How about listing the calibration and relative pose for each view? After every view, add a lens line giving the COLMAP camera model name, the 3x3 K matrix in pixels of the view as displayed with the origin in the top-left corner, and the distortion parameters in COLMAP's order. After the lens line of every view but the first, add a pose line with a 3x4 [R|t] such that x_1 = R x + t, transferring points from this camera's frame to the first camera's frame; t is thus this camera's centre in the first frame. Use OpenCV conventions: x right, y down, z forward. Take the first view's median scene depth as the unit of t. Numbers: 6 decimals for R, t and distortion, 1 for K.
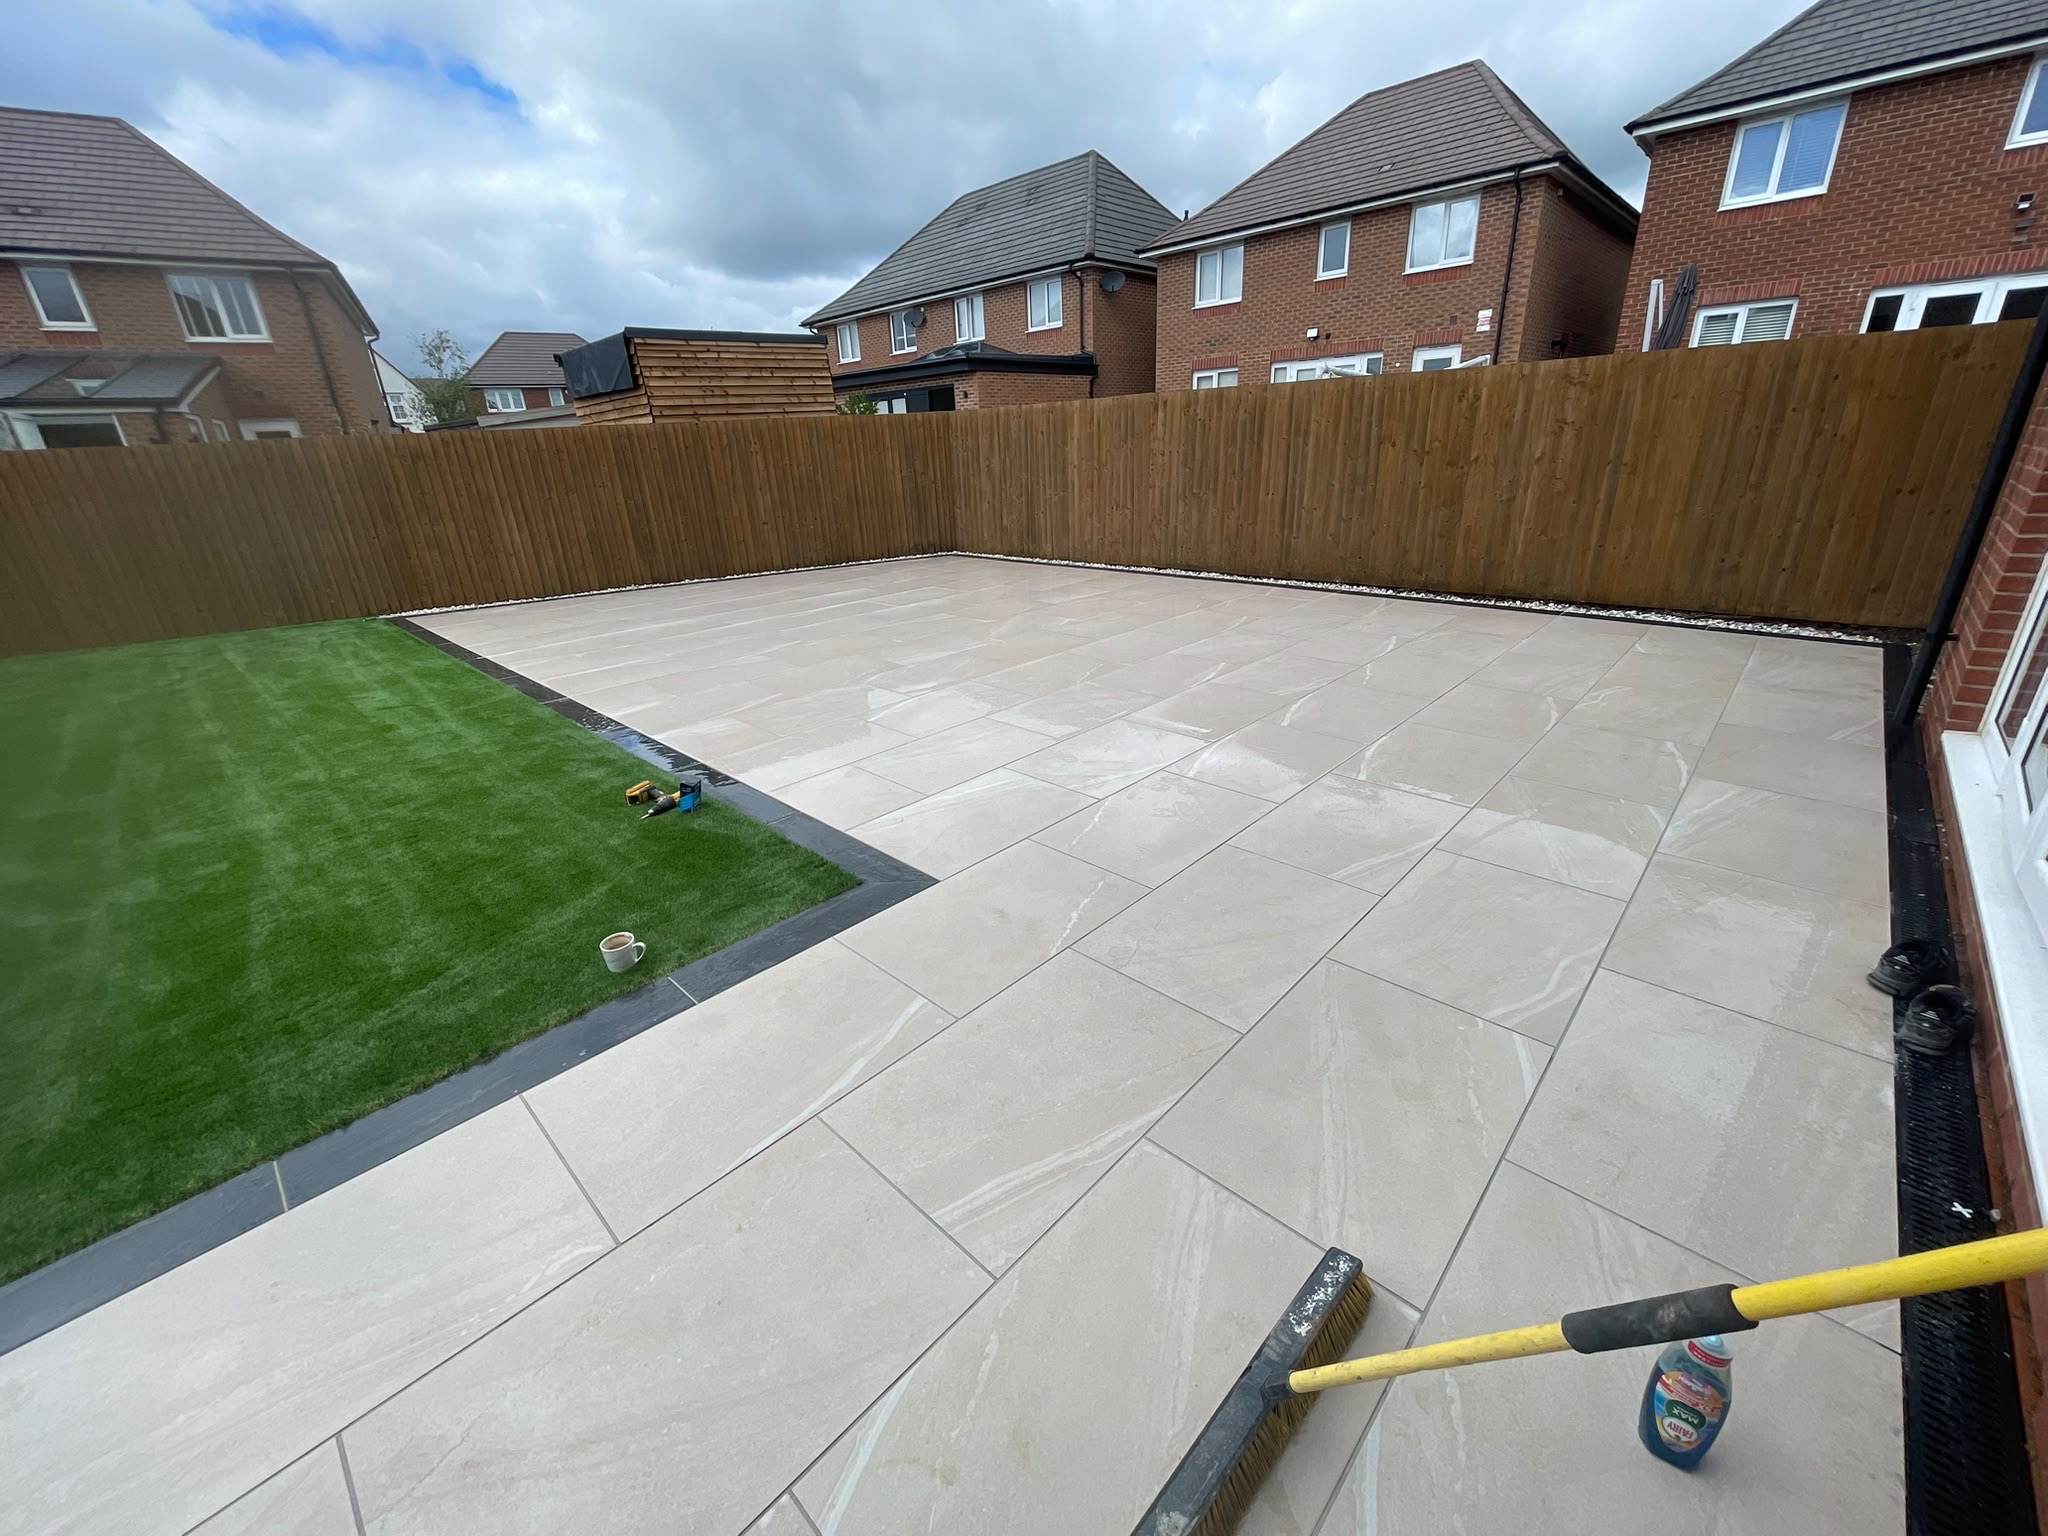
lens RADIAL K [[818.5, 0, 1020.9], [0, 818.5, 766.0], [0, 0, 1]] dist [-0.003806, -0.000110]
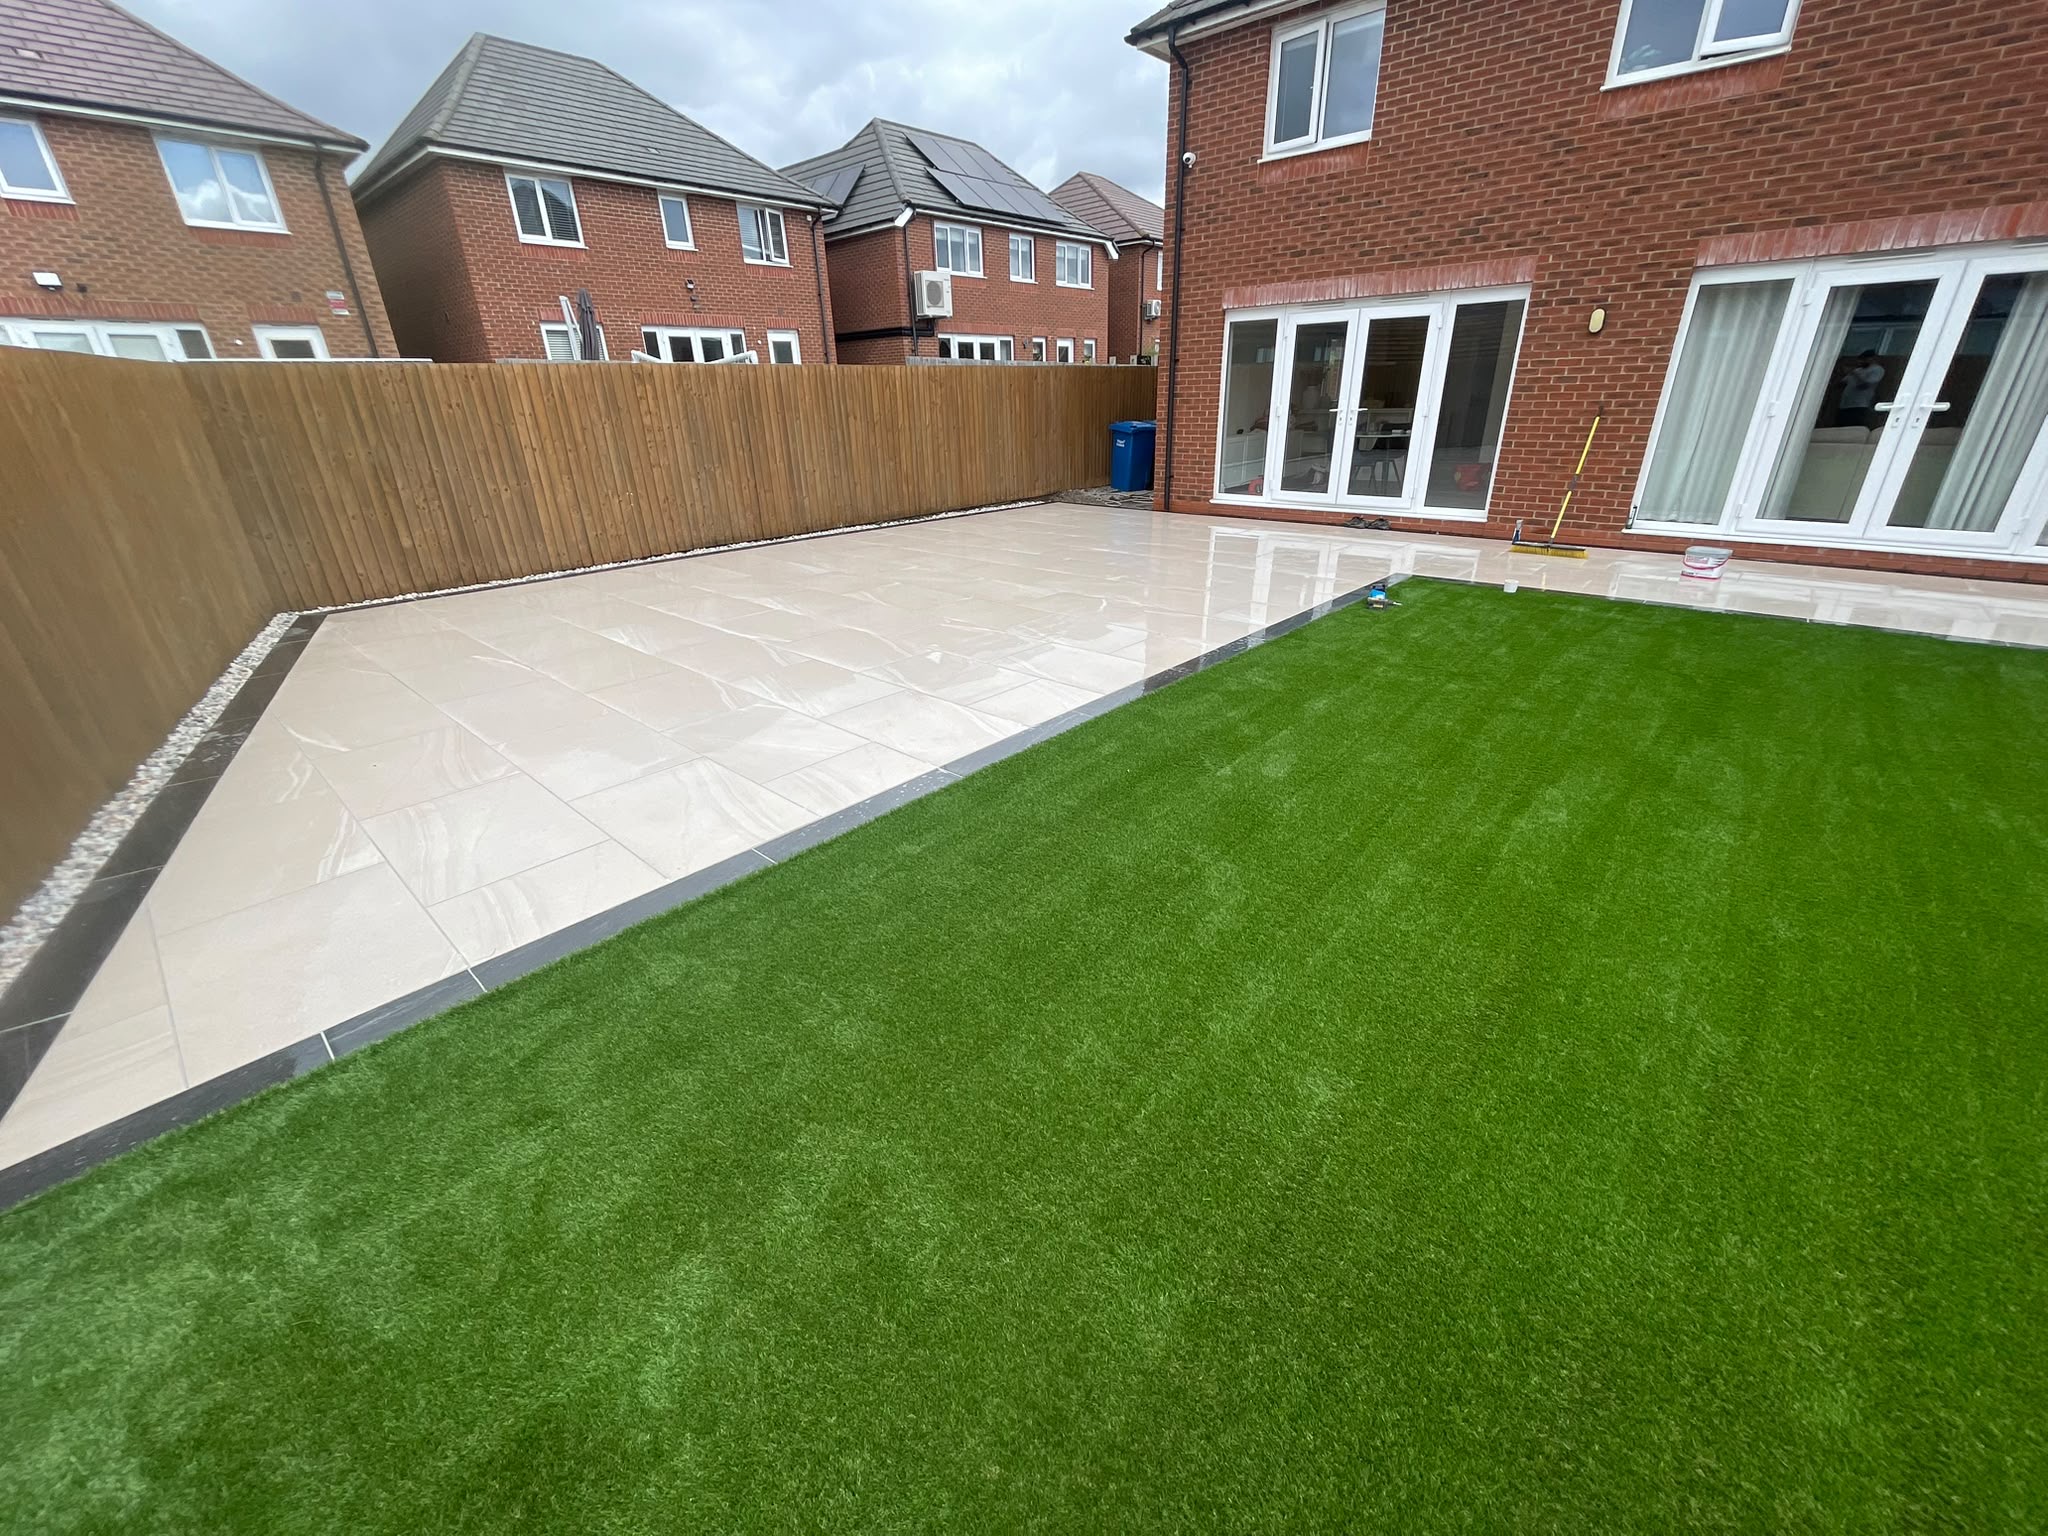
lens RADIAL K [[818.5, 0, 1031.1], [0, 818.5, 758.7], [0, 0, 1]] dist [-0.003806, -0.000110]
pose [[-0.022885, -0.368730, 0.929255, -0.753560], [0.389750, 0.852663, 0.347937, -0.196335], [-0.920636, 0.370140, 0.124199, 0.561978]]
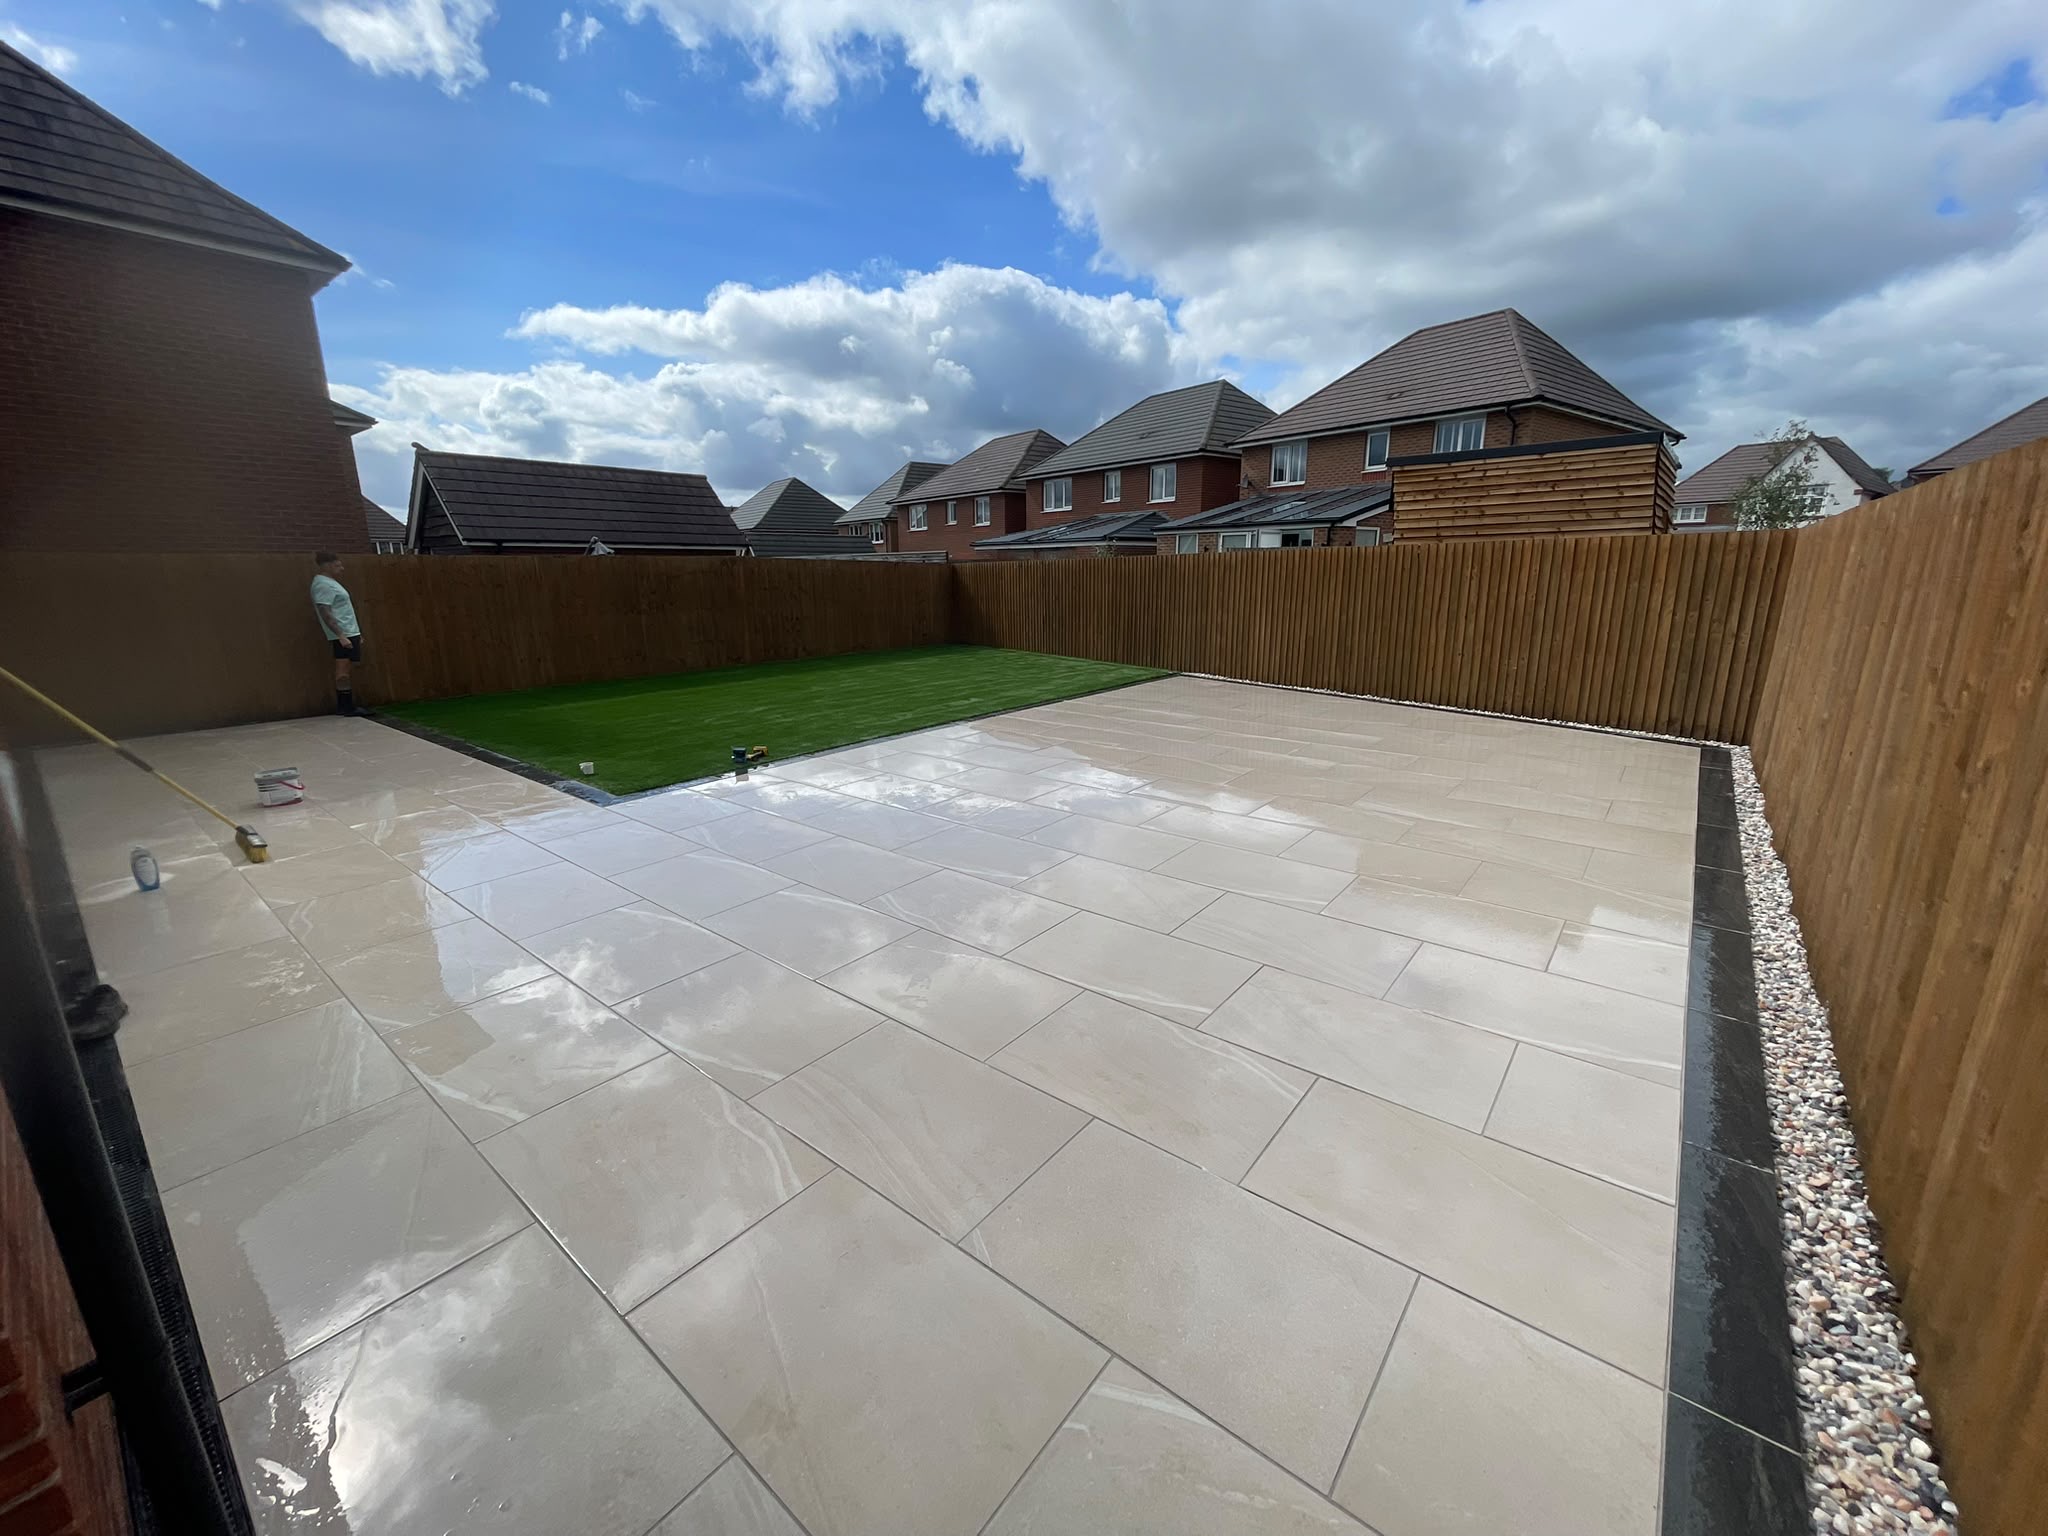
lens RADIAL K [[818.5, 0, 1026.7], [0, 818.5, 767.7], [0, 0, 1]] dist [-0.003806, -0.000110]
pose [[0.072445, 0.269396, -0.960301, 0.740341], [-0.369096, 0.901716, 0.225116, -0.296616], [0.926563, 0.338134, 0.164758, 0.646884]]
